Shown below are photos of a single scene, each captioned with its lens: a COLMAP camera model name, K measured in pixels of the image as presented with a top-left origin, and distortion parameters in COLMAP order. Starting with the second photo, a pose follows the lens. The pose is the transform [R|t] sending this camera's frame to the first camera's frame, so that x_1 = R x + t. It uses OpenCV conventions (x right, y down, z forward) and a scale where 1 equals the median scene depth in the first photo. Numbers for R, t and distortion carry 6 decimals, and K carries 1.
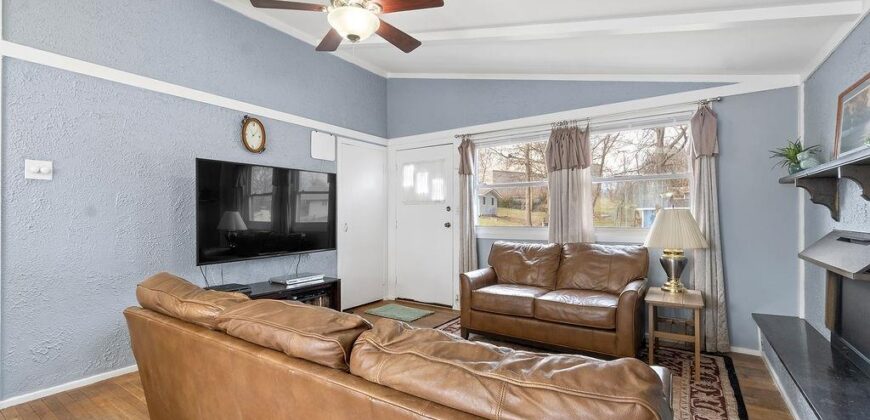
lens RADIAL K [[380.3, 0, 437.0], [0, 380.3, 213.5], [0, 0, 1]] dist [-0.001785, 0.002122]
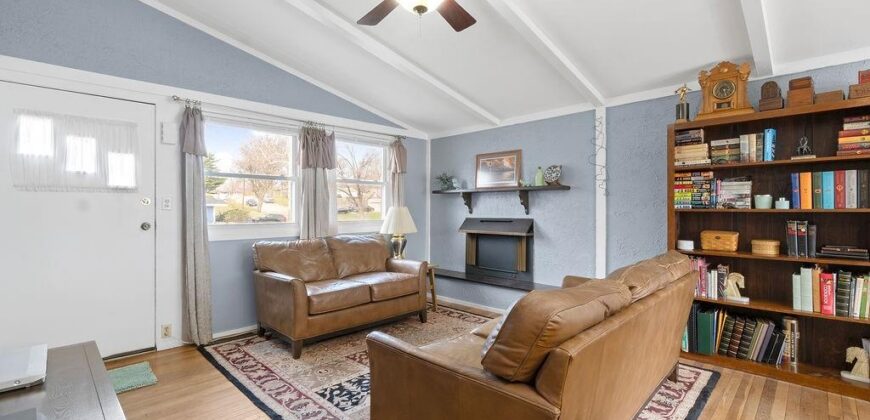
lens RADIAL K [[380.3, 0, 436.5], [0, 380.3, 208.1], [0, 0, 1]] dist [-0.001785, 0.002122]
pose [[0.189898, 0.009488, 0.981758, -0.645947], [-0.001014, 0.999955, -0.009468, 0.005934], [-0.981803, 0.000802, 0.189899, 0.473872]]
